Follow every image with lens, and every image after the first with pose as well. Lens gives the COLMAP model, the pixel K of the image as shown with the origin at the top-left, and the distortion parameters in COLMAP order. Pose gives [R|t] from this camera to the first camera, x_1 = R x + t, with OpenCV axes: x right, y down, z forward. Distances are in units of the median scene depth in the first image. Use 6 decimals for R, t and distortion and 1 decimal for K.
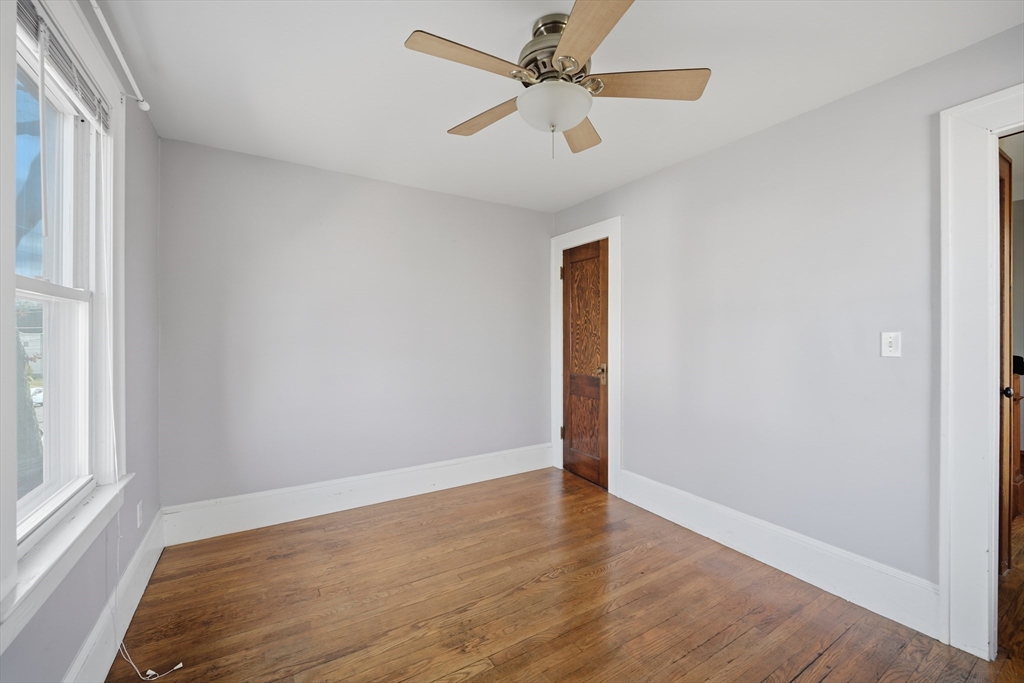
lens RADIAL K [[424.1, 0, 512.4], [0, 424.1, 336.4], [0, 0, 1]] dist [-0.013473, 0.001604]
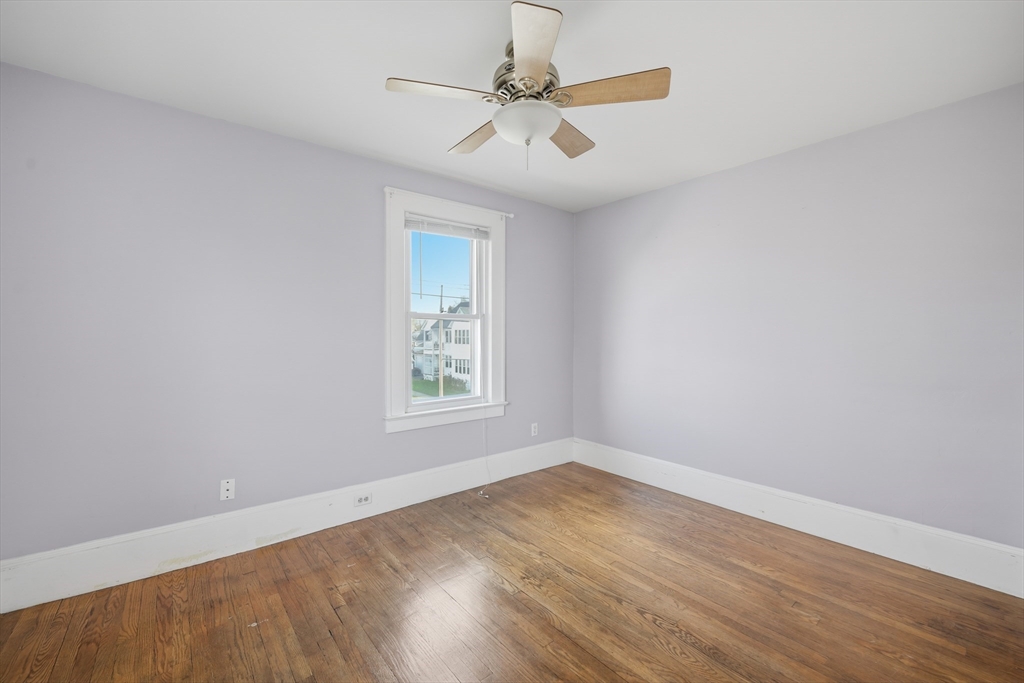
lens RADIAL K [[424.1, 0, 513.5], [0, 424.1, 342.9], [0, 0, 1]] dist [-0.013473, 0.001604]
pose [[0.125483, 0.023272, -0.991823, 0.805158], [-0.003384, 0.999729, 0.023030, -0.003736], [0.992090, 0.000467, 0.125528, 0.563814]]
